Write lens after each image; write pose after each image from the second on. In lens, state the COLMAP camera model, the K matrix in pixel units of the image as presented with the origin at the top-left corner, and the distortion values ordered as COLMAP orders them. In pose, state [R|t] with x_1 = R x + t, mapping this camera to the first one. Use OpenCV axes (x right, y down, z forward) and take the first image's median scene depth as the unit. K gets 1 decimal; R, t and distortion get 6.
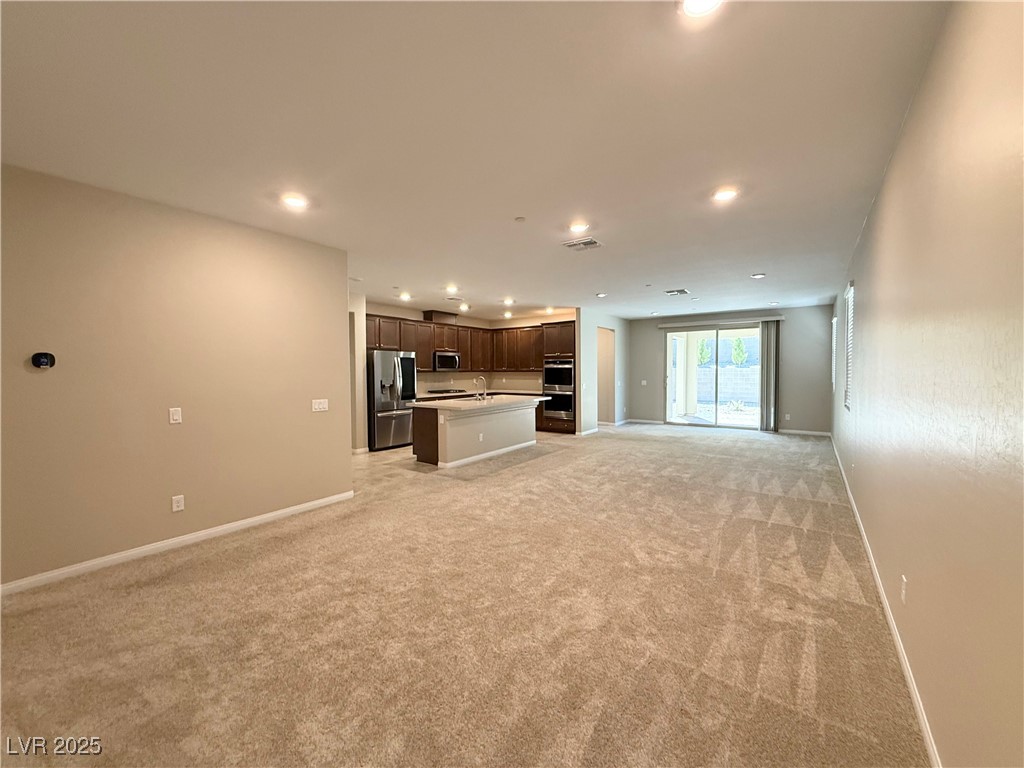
lens RADIAL K [[400.2, 0, 510.5], [0, 400.2, 377.0], [0, 0, 1]] dist [0.001621, 0.000256]
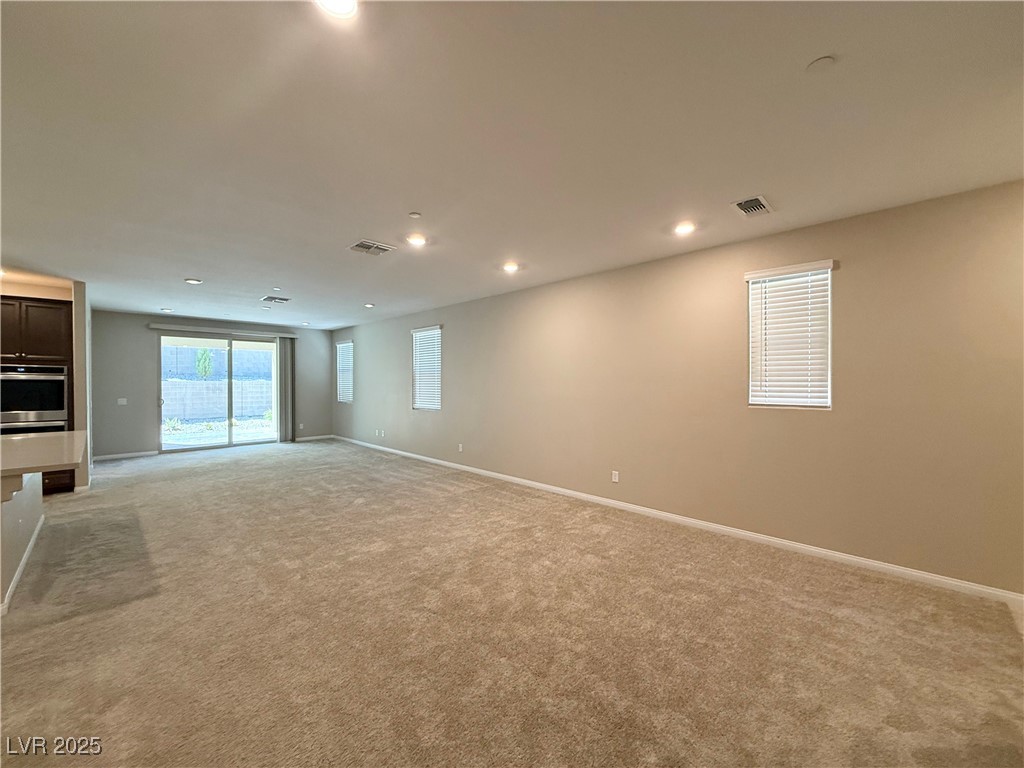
lens RADIAL K [[400.2, 0, 504.4], [0, 400.2, 384.8], [0, 0, 1]] dist [0.001621, 0.000256]
pose [[0.185785, -0.003188, 0.982585, -0.290835], [0.015988, 0.999872, 0.000221, -0.005964], [-0.982460, 0.015668, 0.185813, 0.236196]]
